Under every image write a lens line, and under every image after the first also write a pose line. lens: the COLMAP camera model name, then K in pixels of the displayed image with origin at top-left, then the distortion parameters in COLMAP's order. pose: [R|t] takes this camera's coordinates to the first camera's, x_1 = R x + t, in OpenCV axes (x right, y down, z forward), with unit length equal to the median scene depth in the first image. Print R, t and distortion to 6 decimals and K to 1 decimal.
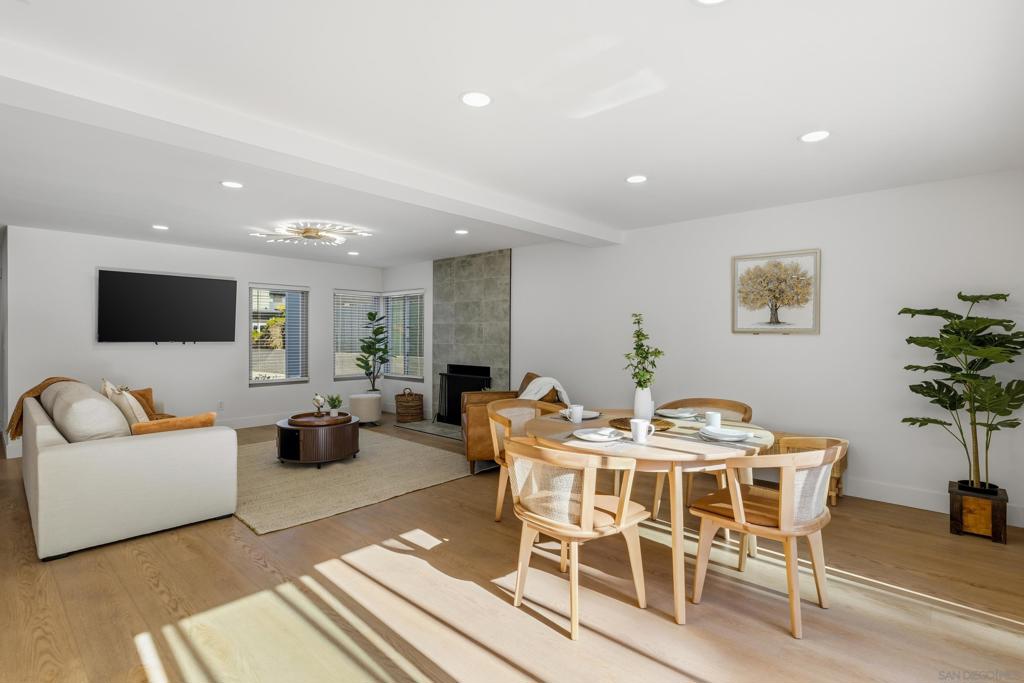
lens RADIAL K [[504.8, 0, 497.9], [0, 504.8, 341.9], [0, 0, 1]] dist [0.011969, 0.000169]
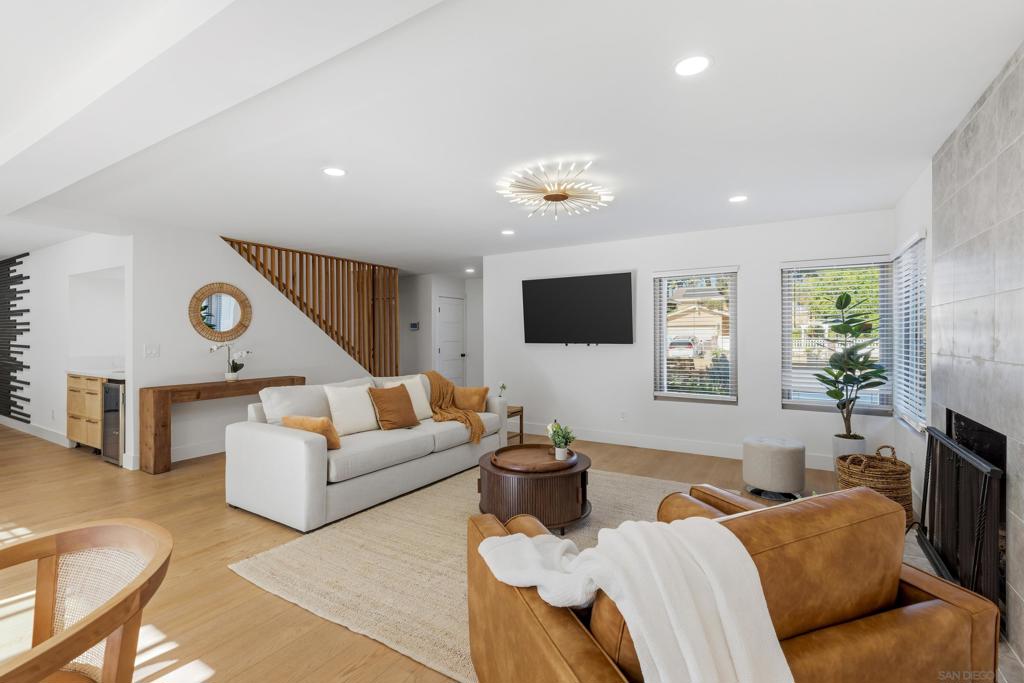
lens RADIAL K [[459.2, 0, 504.7], [0, 459.2, 337.0], [0, 0, 1]] dist [0.000900, -0.001140]
pose [[0.195237, -0.000247, -0.980756, 0.298580], [-0.006290, 0.999979, -0.001504, -0.014644], [0.980736, 0.006462, 0.195231, 0.967587]]
